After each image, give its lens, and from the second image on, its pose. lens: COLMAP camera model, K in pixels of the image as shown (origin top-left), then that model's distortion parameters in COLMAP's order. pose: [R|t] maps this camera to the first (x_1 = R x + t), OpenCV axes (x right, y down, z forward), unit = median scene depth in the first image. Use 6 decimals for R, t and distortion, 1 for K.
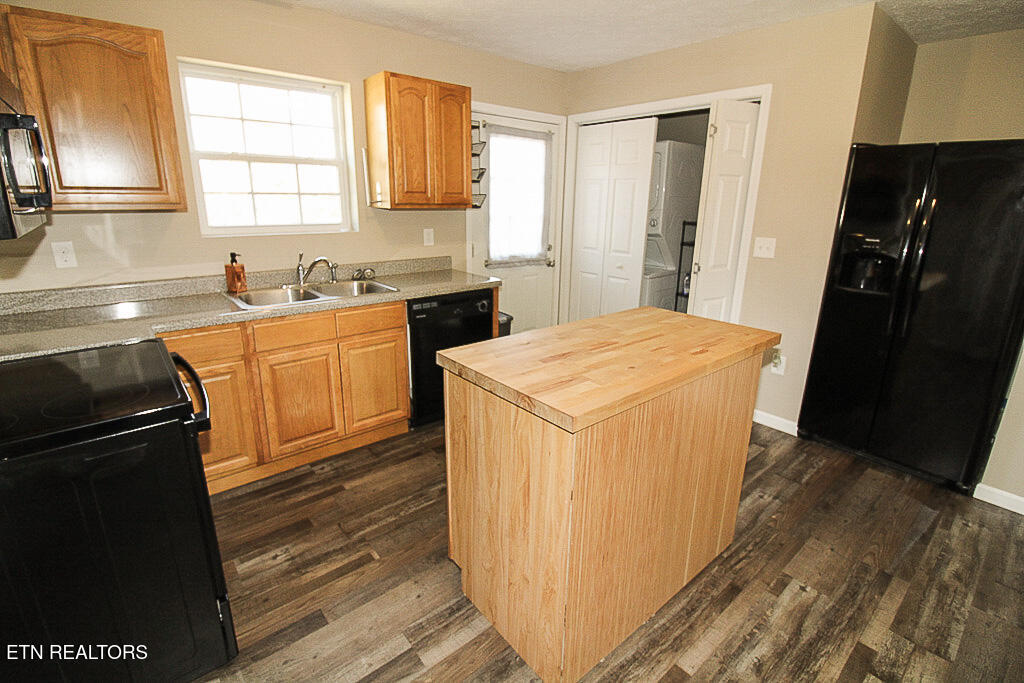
lens RADIAL K [[473.5, 0, 509.4], [0, 473.5, 327.4], [0, 0, 1]] dist [0.003699, -0.015779]
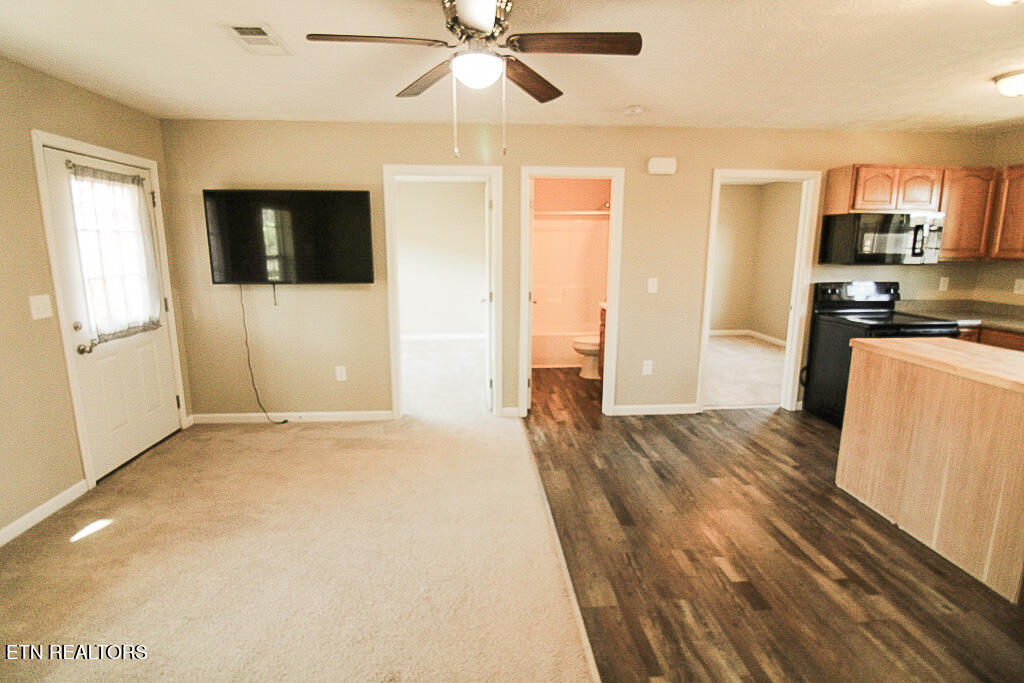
lens RADIAL K [[473.5, 0, 509.4], [0, 473.5, 327.4], [0, 0, 1]] dist [0.003699, -0.015779]
pose [[-0.584120, 0.120081, -0.802735, 1.292060], [-0.224654, 0.926440, 0.302058, -0.085549], [0.779958, 0.356777, -0.514176, 0.351435]]
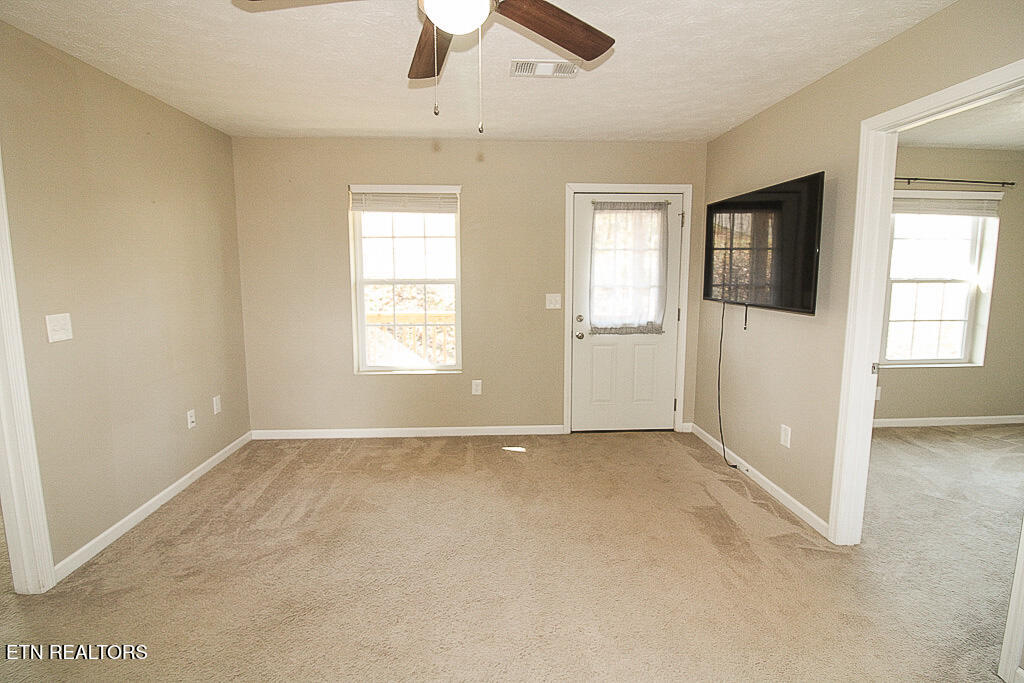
lens RADIAL K [[473.5, 0, 509.4], [0, 473.5, 327.4], [0, 0, 1]] dist [0.003699, -0.015779]
pose [[-0.797178, -0.088190, 0.597268, 0.342101], [0.148645, 0.930153, 0.335739, -0.059783], [-0.585159, 0.356425, -0.728388, 0.278881]]
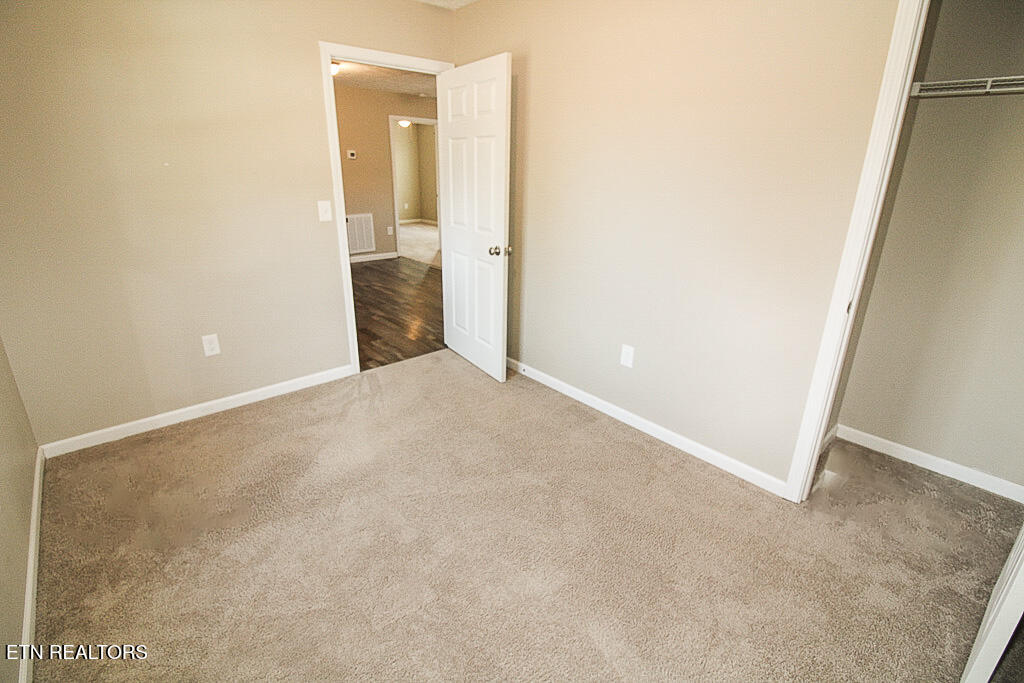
lens RADIAL K [[473.5, 0, 509.4], [0, 473.5, 327.4], [0, 0, 1]] dist [0.003699, -0.015779]
pose [[-0.026803, -0.338784, 0.940482, -1.609522], [0.246920, 0.909424, 0.334633, 0.013326], [-0.968665, 0.241192, 0.059278, -0.136039]]
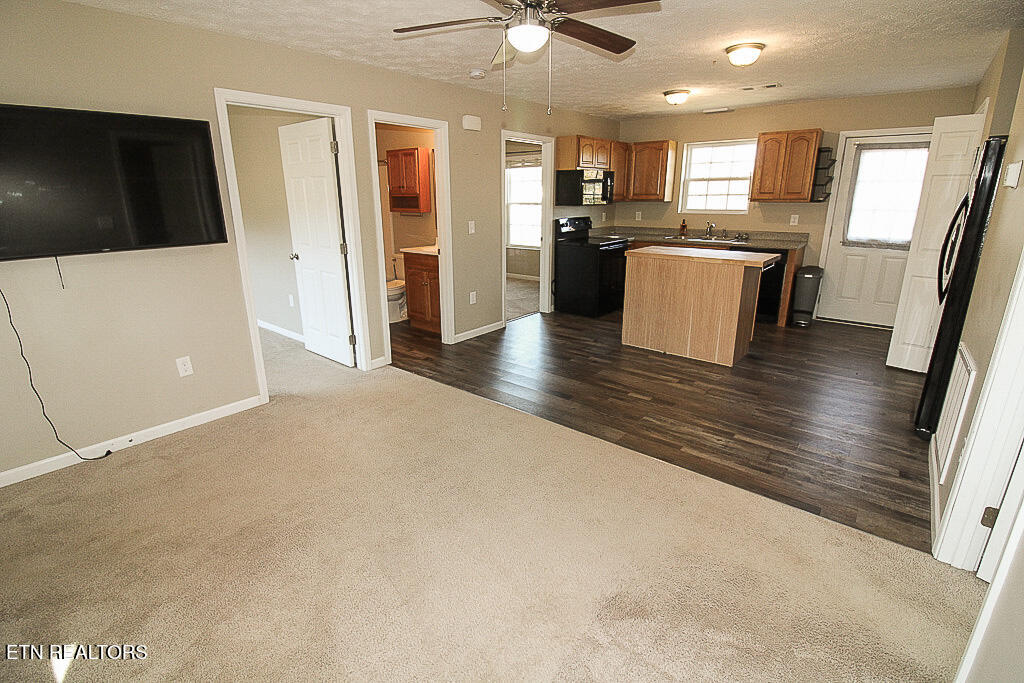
lens RADIAL K [[473.5, 0, 509.4], [0, 473.5, 327.4], [0, 0, 1]] dist [0.003699, -0.015779]
pose [[0.175532, 0.249321, -0.952380, 1.602205], [-0.251847, 0.946582, 0.201386, 0.097913], [0.951715, 0.204504, 0.228946, -0.287959]]
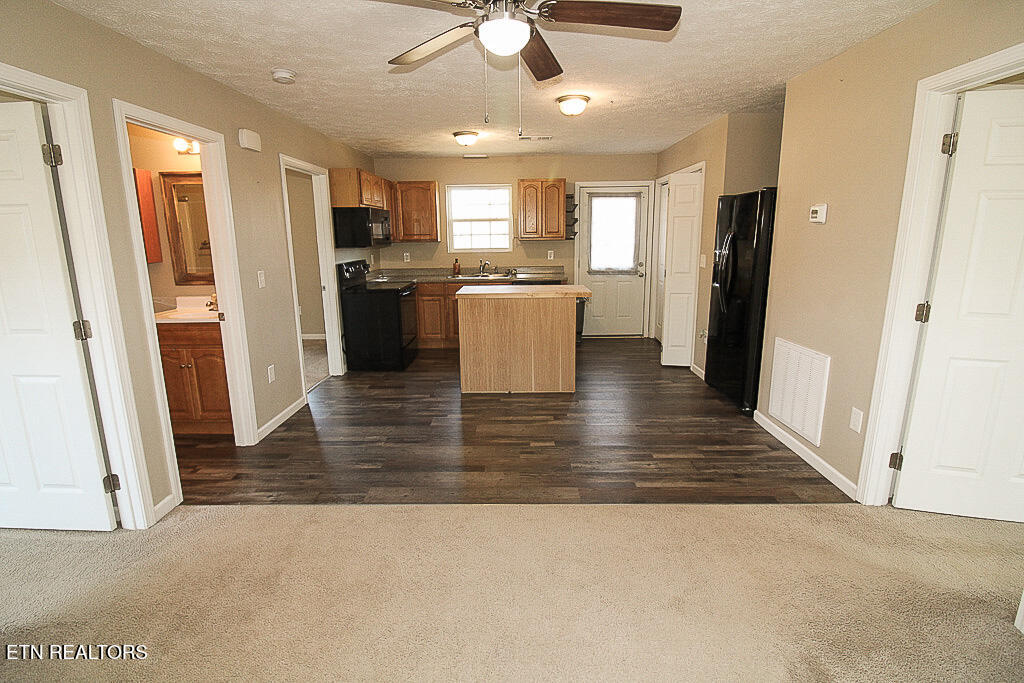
lens RADIAL K [[473.5, 0, 509.4], [0, 473.5, 327.4], [0, 0, 1]] dist [0.003699, -0.015779]
pose [[0.751331, 0.102859, -0.651860, 1.182328], [-0.150095, 0.988525, -0.017016, 0.183947], [0.642630, 0.110626, 0.758148, -0.614934]]
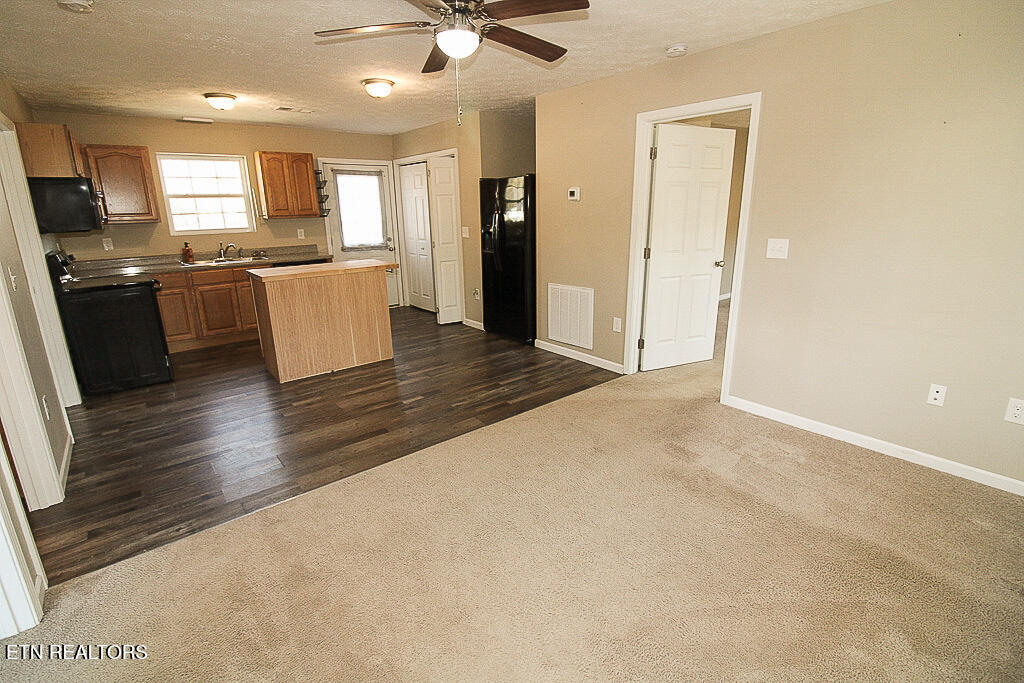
lens RADIAL K [[473.5, 0, 509.4], [0, 473.5, 327.4], [0, 0, 1]] dist [0.003699, -0.015779]
pose [[0.999213, -0.029699, -0.026286, 0.809337], [0.029232, 0.999411, -0.017963, 0.270737], [0.026804, 0.017181, 0.999493, -0.948943]]
